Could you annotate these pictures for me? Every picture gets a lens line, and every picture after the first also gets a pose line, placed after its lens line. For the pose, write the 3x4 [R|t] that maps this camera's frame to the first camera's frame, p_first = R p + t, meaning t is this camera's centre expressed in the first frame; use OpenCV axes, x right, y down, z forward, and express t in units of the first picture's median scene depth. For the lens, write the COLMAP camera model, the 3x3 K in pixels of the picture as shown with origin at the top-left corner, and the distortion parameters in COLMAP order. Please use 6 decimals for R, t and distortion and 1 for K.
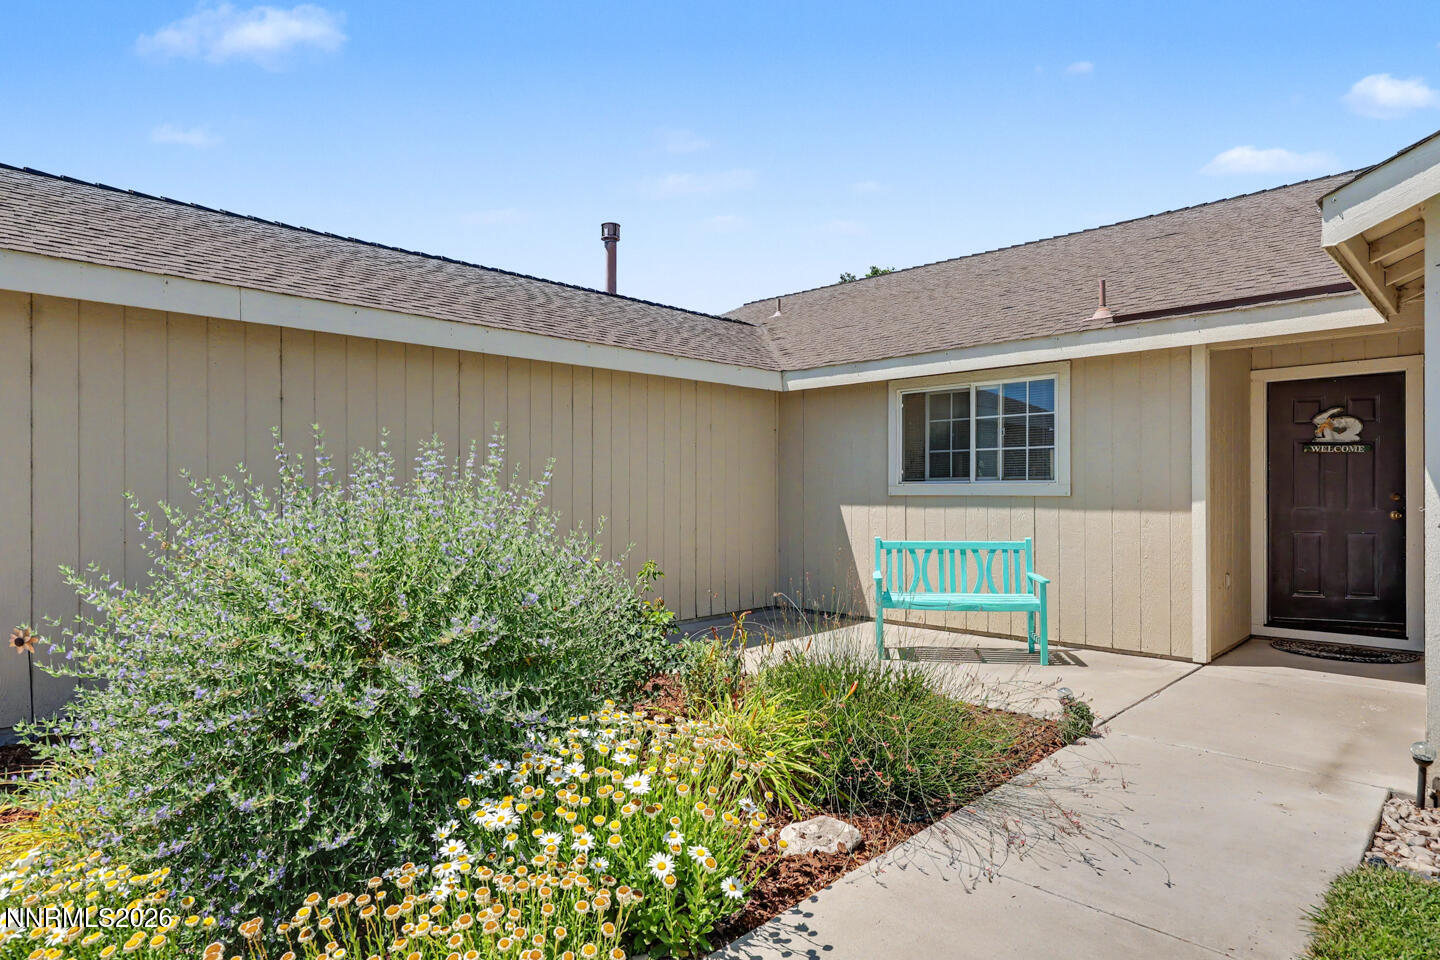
lens RADIAL K [[817.2, 0, 720.0], [0, 817.2, 480.0], [0, 0, 1]] dist [-0.000056, -0.000021]
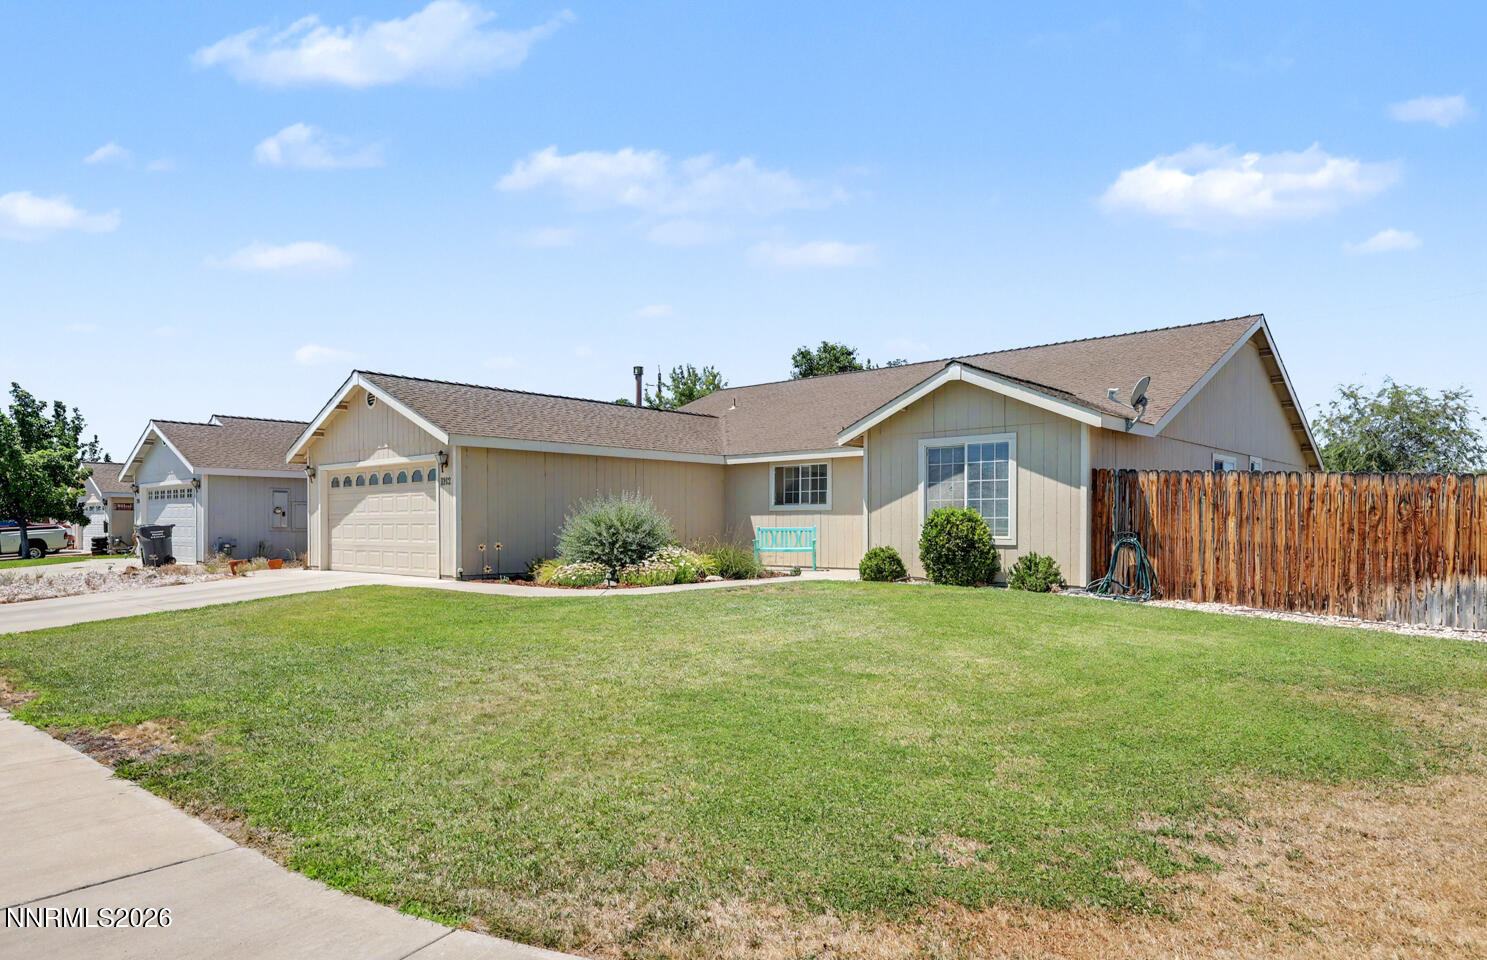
lens RADIAL K [[878.6, 0, 743.5], [0, 878.6, 480.0], [0, 0, 1]] dist [0.000159, -0.000008]
pose [[0.998993, 0.004042, 0.044683, 0.022867], [-0.002240, 0.999186, -0.040285, 0.033422], [-0.044809, 0.040144, 0.998189, -1.553194]]
